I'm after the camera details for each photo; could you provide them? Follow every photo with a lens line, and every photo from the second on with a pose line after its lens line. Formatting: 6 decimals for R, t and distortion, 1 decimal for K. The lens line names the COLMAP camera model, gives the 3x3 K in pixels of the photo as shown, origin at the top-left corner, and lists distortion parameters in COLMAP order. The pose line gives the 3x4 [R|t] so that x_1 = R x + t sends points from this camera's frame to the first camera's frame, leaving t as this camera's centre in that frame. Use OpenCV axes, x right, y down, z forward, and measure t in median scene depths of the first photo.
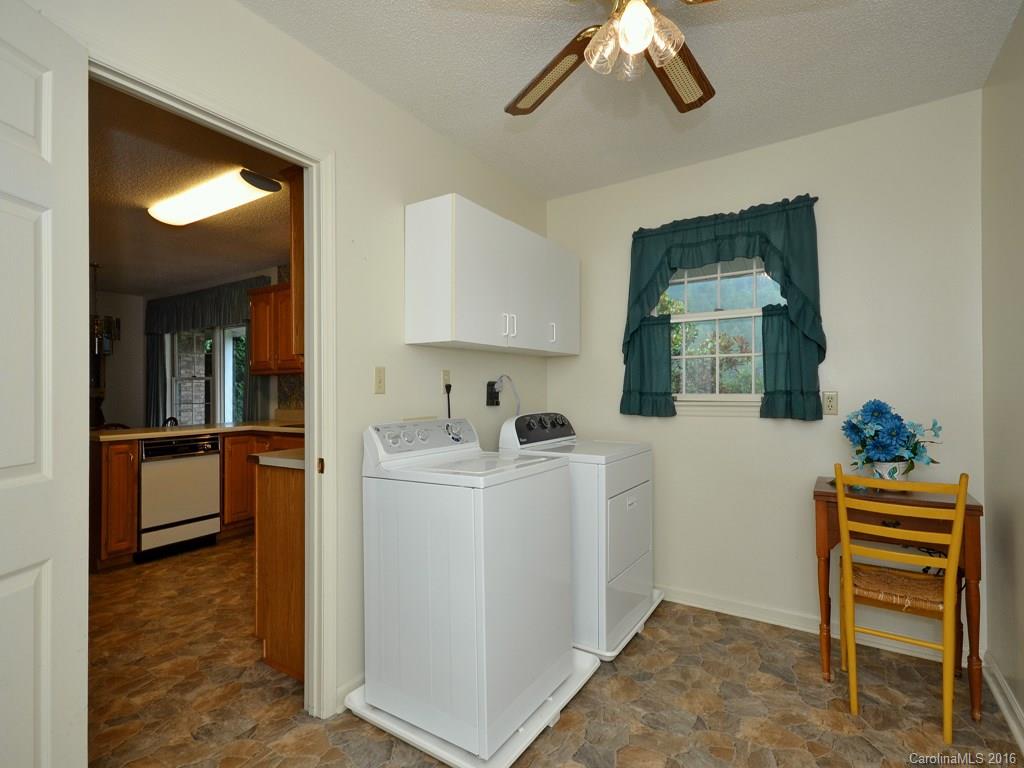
lens RADIAL K [[507.1, 0, 513.7], [0, 507.1, 387.1], [0, 0, 1]] dist [0.026140, 0.000100]
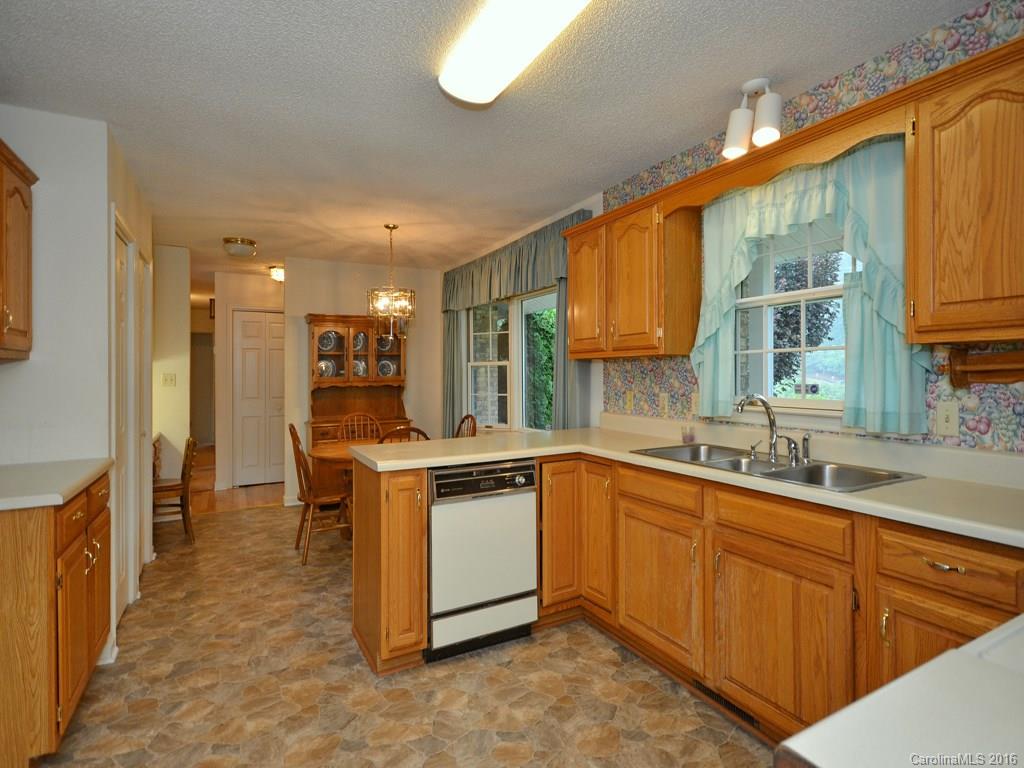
lens RADIAL K [[525.3, 0, 512.0], [0, 525.3, 384.0], [0, 0, 1]] dist [-0.002057, -0.000227]
pose [[0.878530, 0.014233, -0.477475, -0.303372], [-0.000853, 0.999601, 0.028228, -0.013366], [0.477686, -0.024392, 0.878192, 0.442103]]
